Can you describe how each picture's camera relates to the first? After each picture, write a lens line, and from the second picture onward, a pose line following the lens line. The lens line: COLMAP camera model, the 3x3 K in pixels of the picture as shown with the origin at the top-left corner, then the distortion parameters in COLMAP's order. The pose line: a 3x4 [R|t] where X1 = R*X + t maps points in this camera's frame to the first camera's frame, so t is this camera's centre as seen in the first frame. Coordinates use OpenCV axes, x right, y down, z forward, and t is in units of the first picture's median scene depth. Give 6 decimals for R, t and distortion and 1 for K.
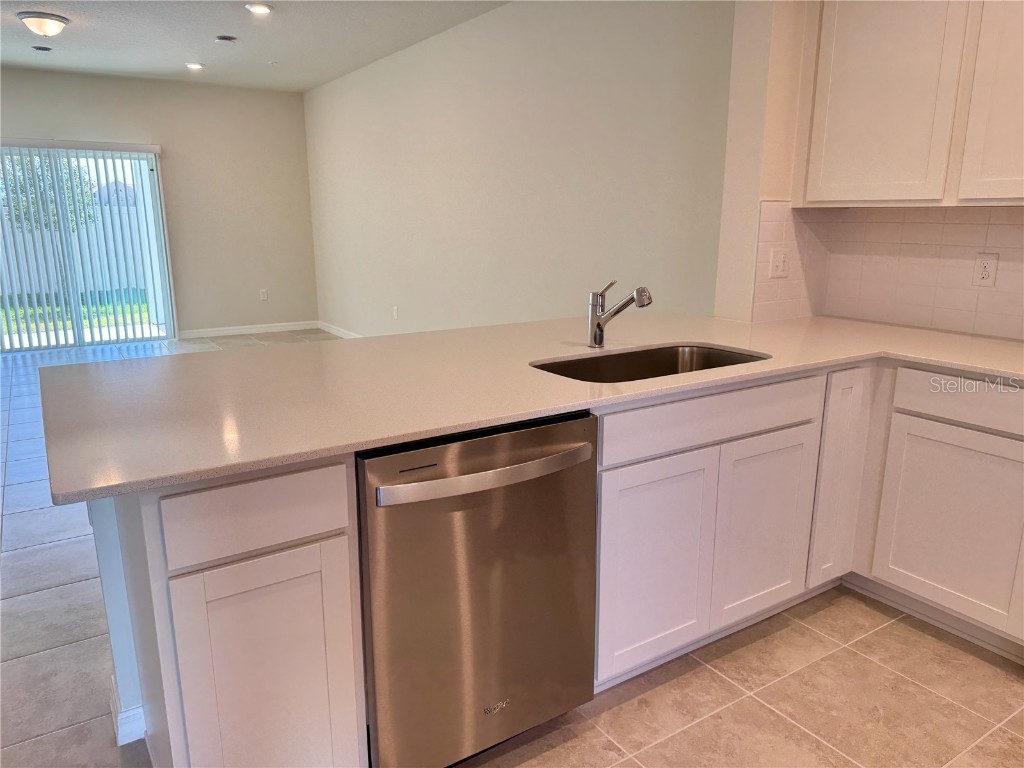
lens RADIAL K [[722.3, 0, 516.2], [0, 722.3, 388.5], [0, 0, 1]] dist [0.065262, -0.083558]
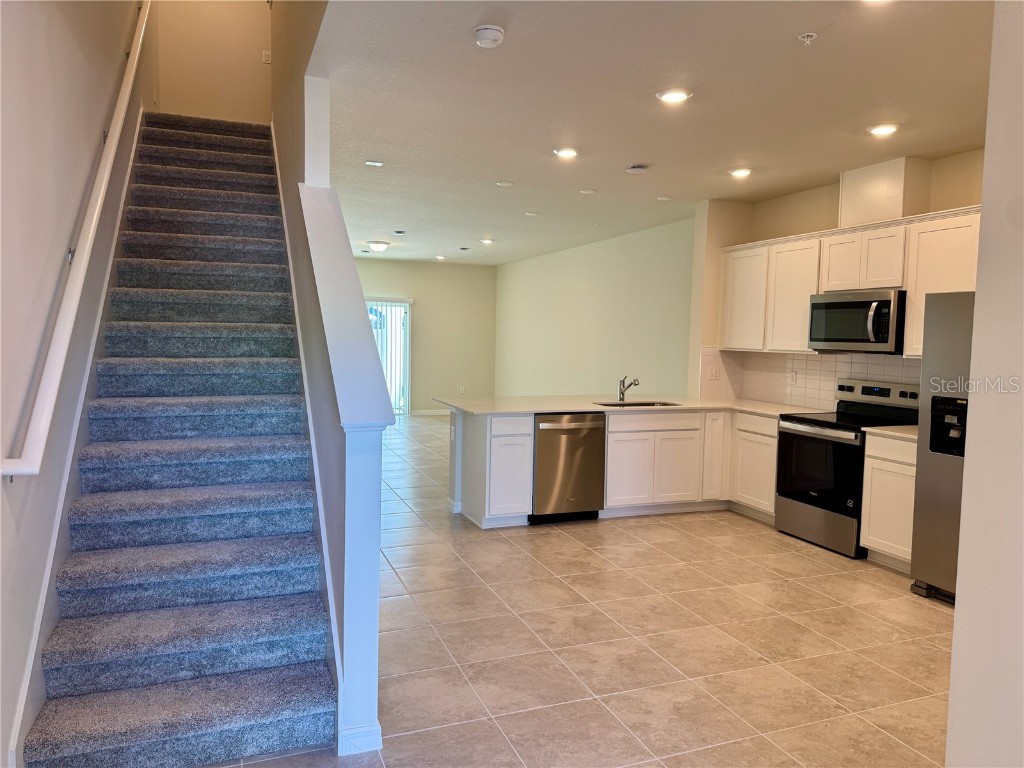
lens RADIAL K [[722.3, 0, 506.3], [0, 722.3, 378.5], [0, 0, 1]] dist [0.065262, -0.083558]
pose [[0.975917, 0.032970, -0.215635, 0.265280], [-0.069312, 0.984152, -0.163219, 0.321494], [0.206837, 0.174234, 0.962736, -1.633029]]
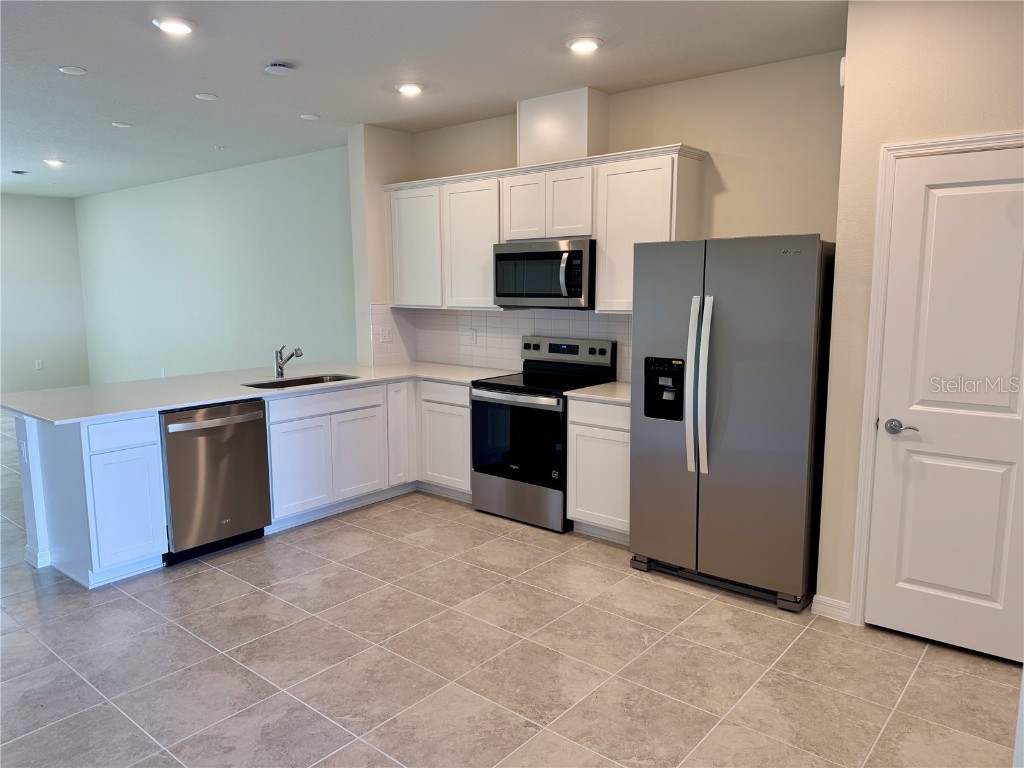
lens RADIAL K [[722.3, 0, 516.0], [0, 722.3, 388.1], [0, 0, 1]] dist [0.065262, -0.083558]
pose [[0.956767, -0.045687, 0.287246, 0.157511], [0.070532, 0.994553, -0.076743, 0.178698], [-0.282176, 0.093685, 0.954778, -1.166450]]
